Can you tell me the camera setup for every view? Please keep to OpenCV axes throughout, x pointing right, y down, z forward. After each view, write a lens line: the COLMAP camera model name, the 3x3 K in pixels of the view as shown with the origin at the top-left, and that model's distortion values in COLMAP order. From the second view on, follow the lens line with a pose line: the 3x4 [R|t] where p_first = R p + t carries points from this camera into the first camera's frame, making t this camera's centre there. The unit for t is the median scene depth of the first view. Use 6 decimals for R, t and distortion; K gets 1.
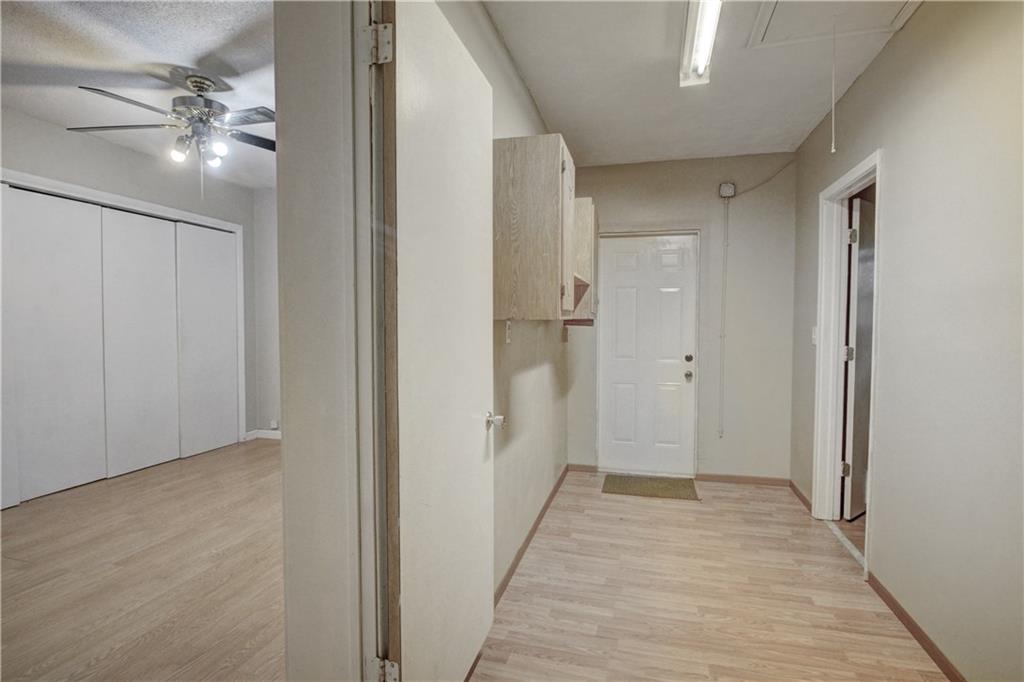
lens RADIAL K [[501.3, 0, 511.3], [0, 501.3, 340.3], [0, 0, 1]] dist [-0.017121, -0.001458]
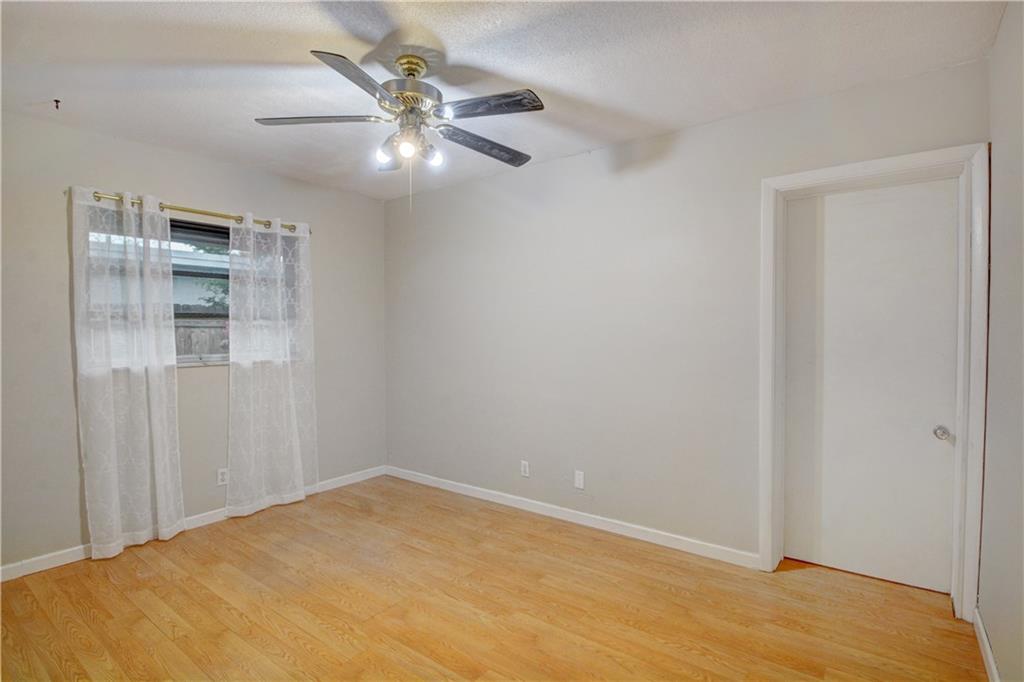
lens RADIAL K [[501.3, 0, 508.6], [0, 501.3, 342.5], [0, 0, 1]] dist [-0.017121, -0.001458]
pose [[0.382214, -0.021812, 0.923816, -1.449291], [0.037667, 0.999258, 0.008009, -0.078955], [-0.923306, 0.031737, 0.382752, 0.613422]]
